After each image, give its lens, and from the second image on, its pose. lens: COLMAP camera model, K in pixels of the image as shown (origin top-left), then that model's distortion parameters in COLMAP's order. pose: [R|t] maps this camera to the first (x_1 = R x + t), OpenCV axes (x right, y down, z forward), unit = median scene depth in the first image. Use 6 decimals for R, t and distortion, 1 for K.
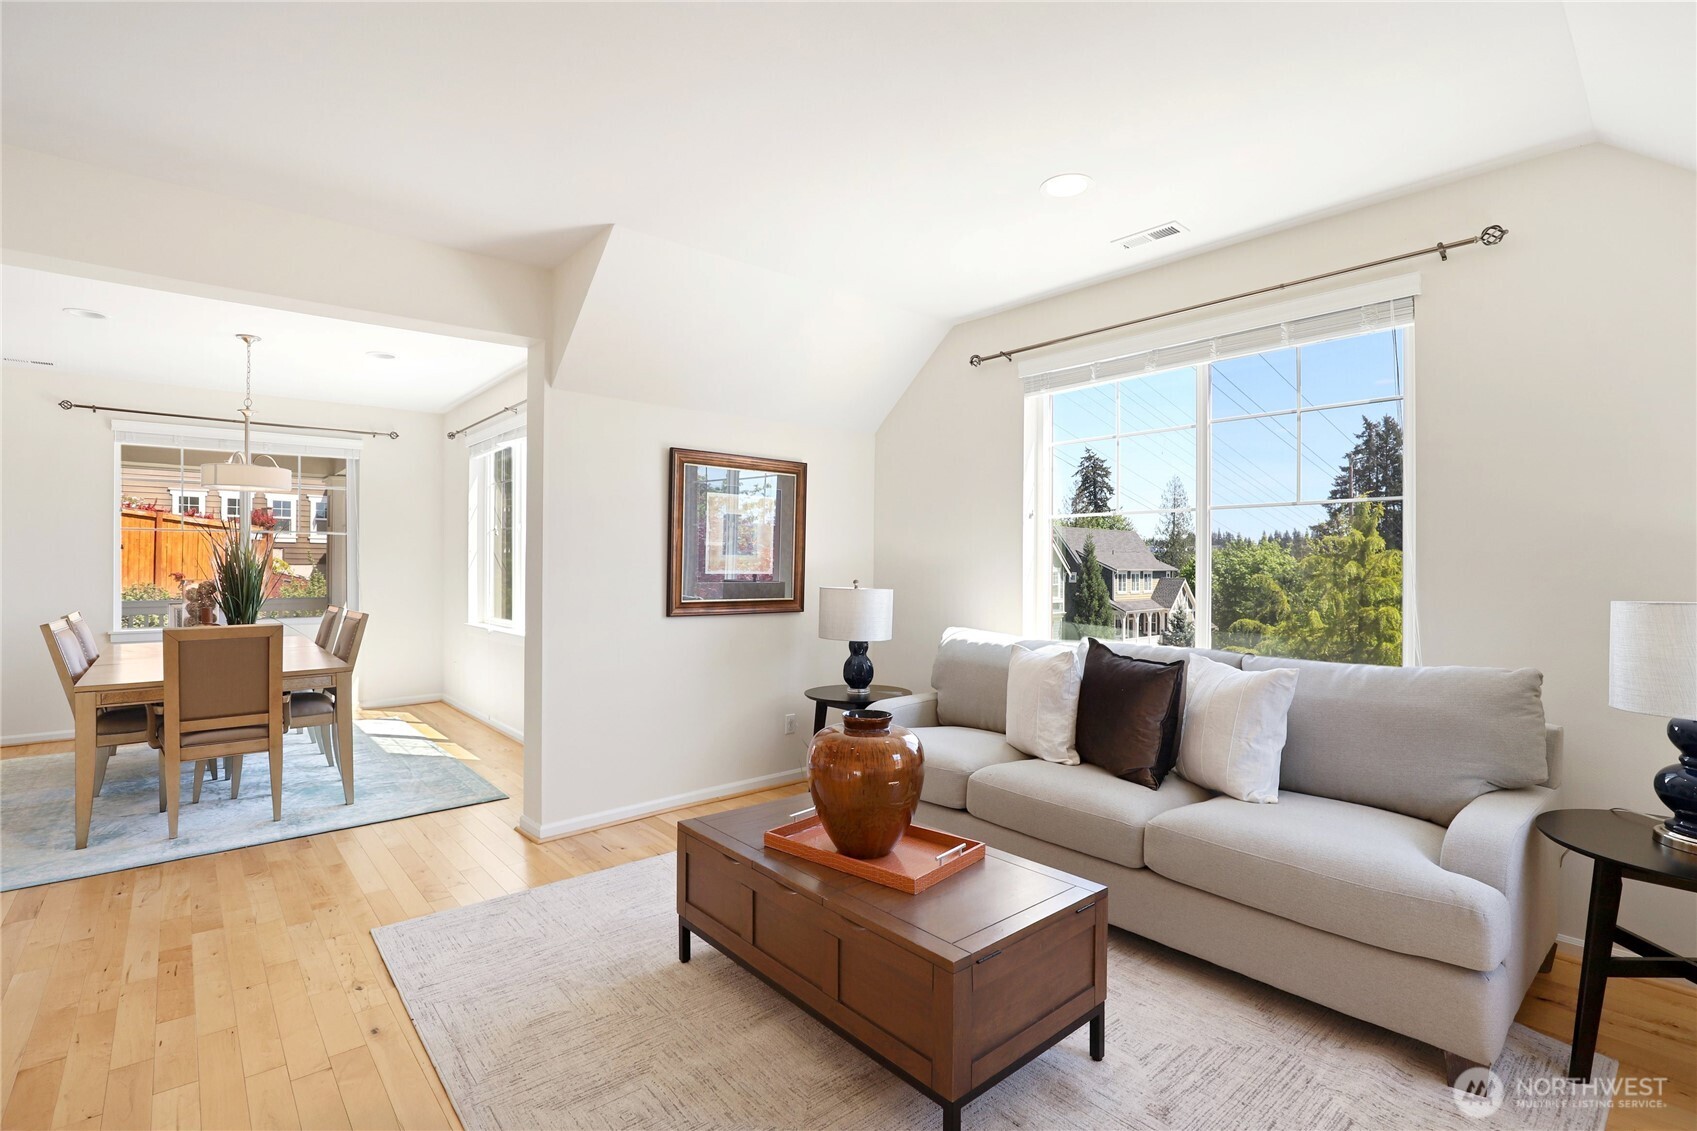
lens RADIAL K [[782.2, 0, 832.7], [0, 782.2, 559.5], [0, 0, 1]] dist [-0.011656, -0.000666]
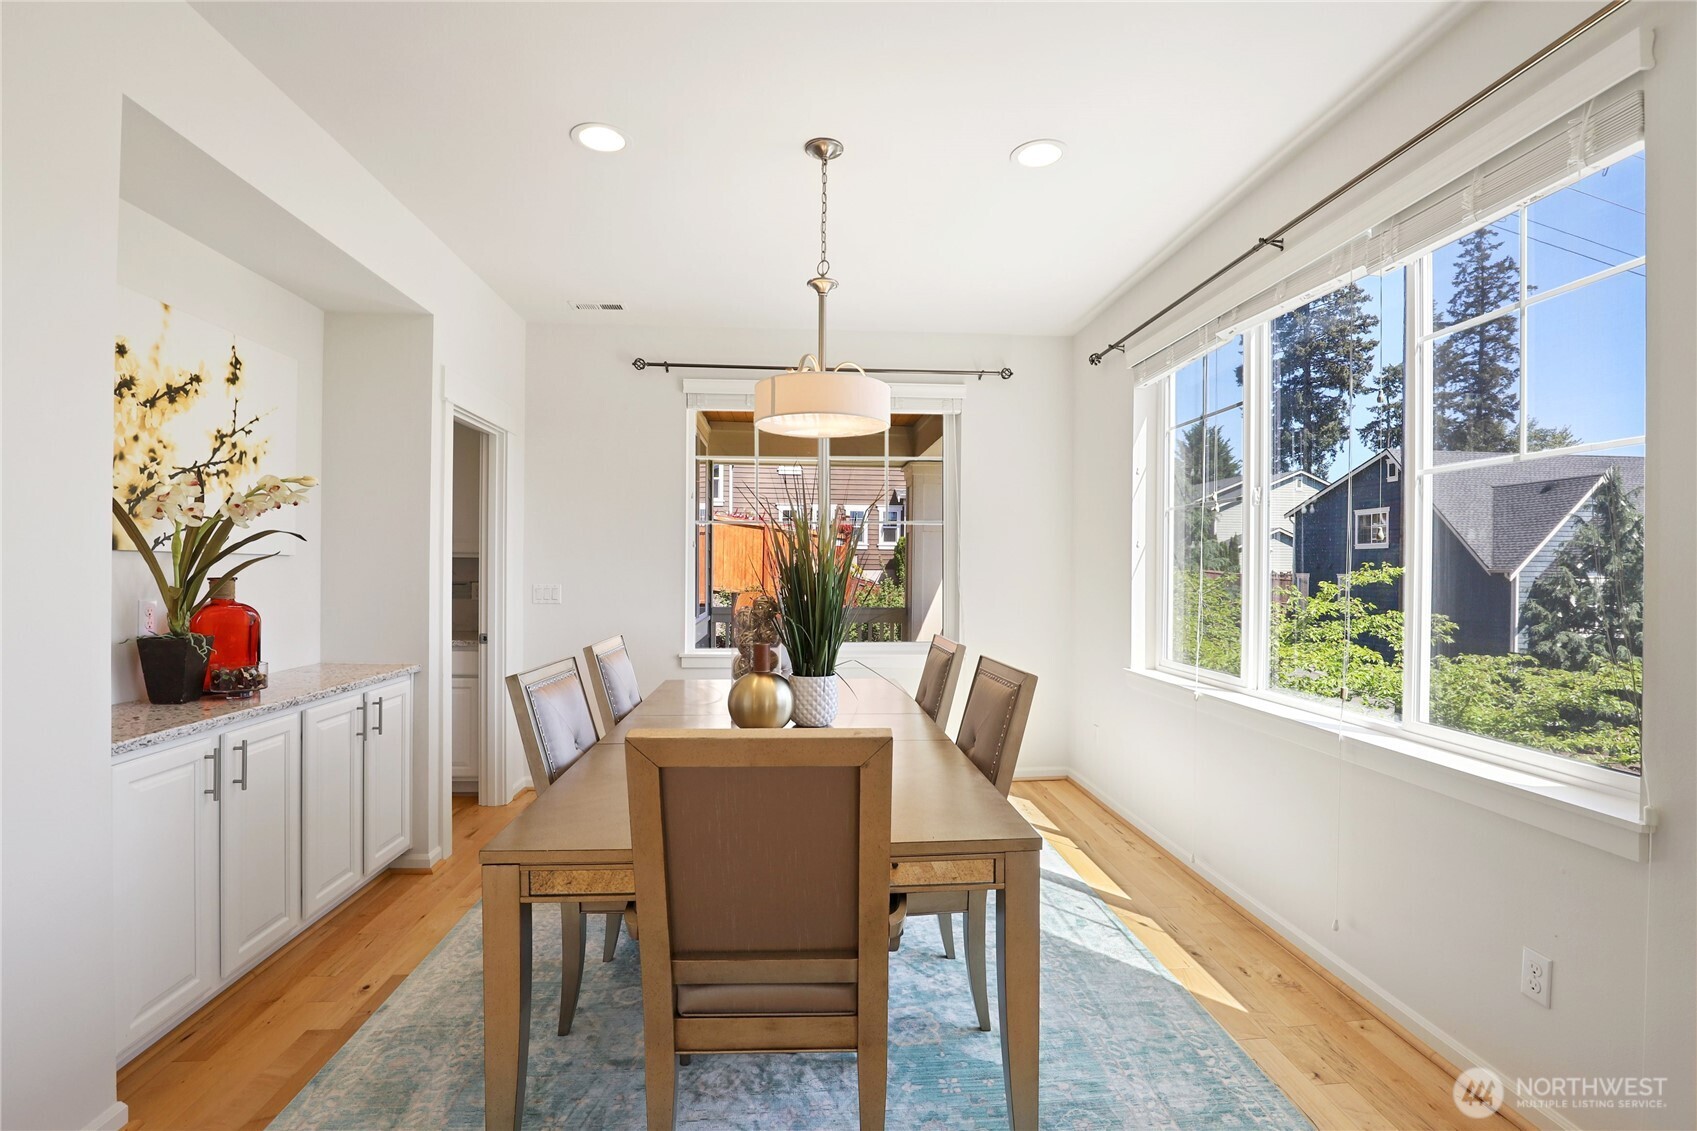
lens RADIAL K [[782.2, 0, 845.2], [0, 782.2, 570.8], [0, 0, 1]] dist [-0.011656, -0.000666]
pose [[0.807851, 0.005307, -0.589363, -0.344763], [-0.002282, 0.999980, 0.005875, 0.005295], [0.589382, -0.003401, 0.807847, 0.468375]]
